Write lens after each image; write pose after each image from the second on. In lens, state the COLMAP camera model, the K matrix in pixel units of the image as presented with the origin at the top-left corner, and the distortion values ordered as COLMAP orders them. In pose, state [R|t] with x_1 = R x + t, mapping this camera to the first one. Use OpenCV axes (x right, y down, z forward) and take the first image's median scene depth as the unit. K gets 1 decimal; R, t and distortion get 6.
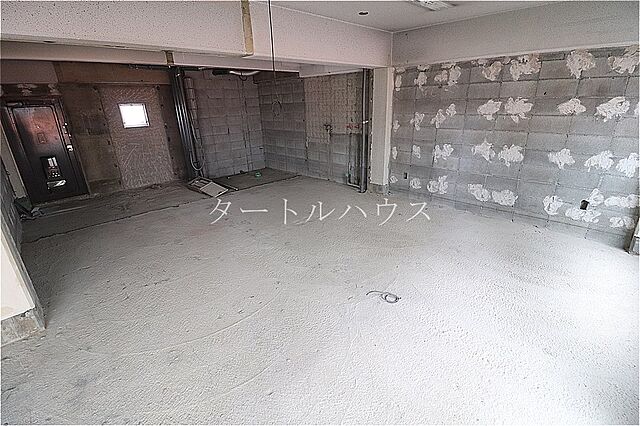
lens RADIAL K [[295.6, 0, 322.4], [0, 295.6, 214.4], [0, 0, 1]] dist [-0.020454, -0.003751]
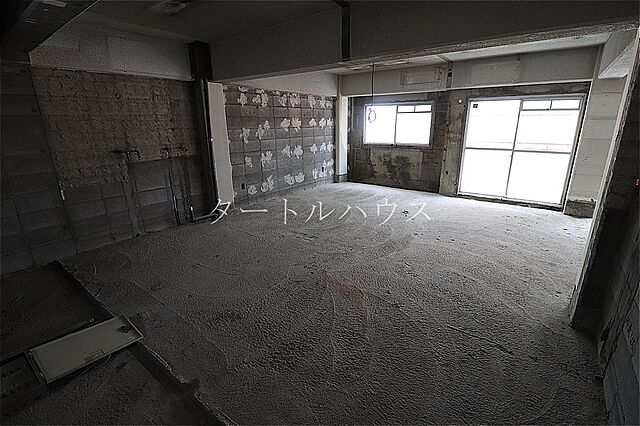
lens RADIAL K [[295.6, 0, 323.2], [0, 295.6, 215.3], [0, 0, 1]] dist [-0.020454, -0.003751]
pose [[-0.145767, -0.261130, 0.954234, -0.939323], [0.368984, 0.880590, 0.297342, -0.290290], [-0.917934, 0.395440, -0.032008, 0.940560]]
